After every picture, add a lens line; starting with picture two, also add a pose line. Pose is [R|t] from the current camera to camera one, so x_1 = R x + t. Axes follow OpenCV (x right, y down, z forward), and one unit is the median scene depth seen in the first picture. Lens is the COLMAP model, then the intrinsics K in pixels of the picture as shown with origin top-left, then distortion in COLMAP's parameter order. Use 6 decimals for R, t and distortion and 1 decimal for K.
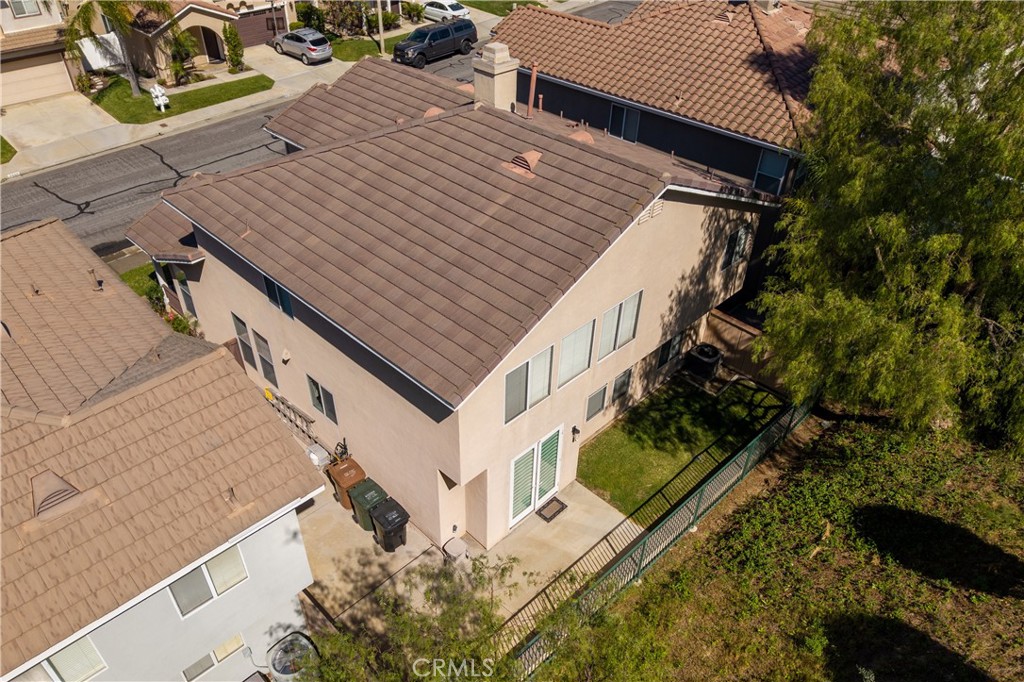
lens RADIAL K [[752.7, 0, 512.0], [0, 752.7, 341.0], [0, 0, 1]] dist [0.015526, -0.009486]
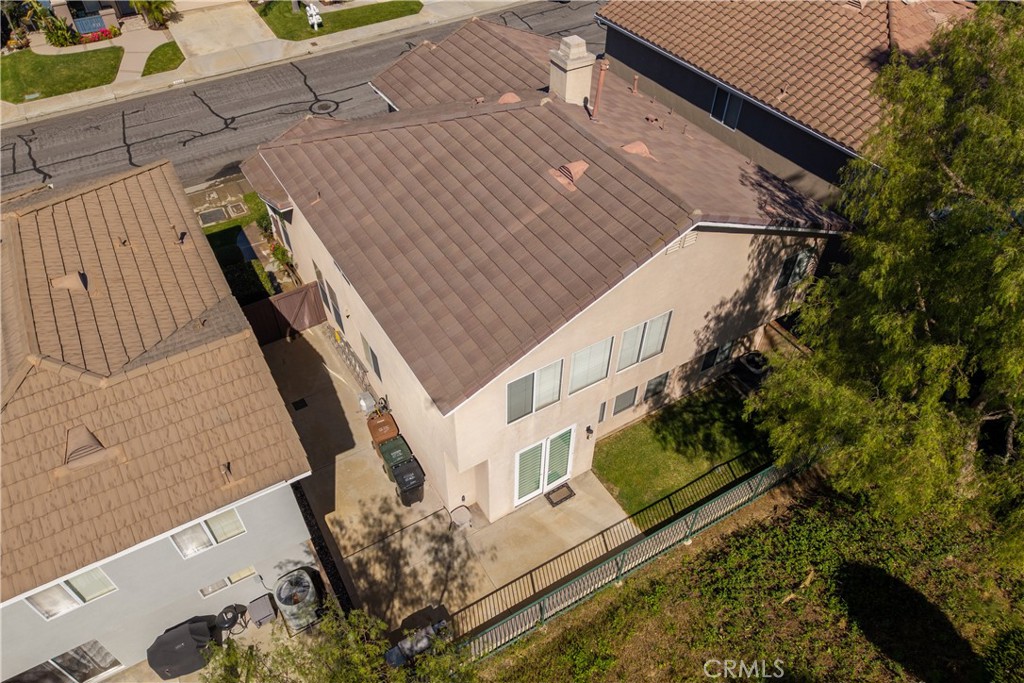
lens RADIAL K [[721.1, 0, 512.0], [0, 721.1, 341.5], [0, 0, 1]] dist [0.012725, -0.003110]
pose [[0.973777, 0.159673, -0.162058, 0.124496], [-0.139428, 0.981730, 0.129486, -0.119301], [0.179772, -0.103495, 0.978249, 0.012153]]
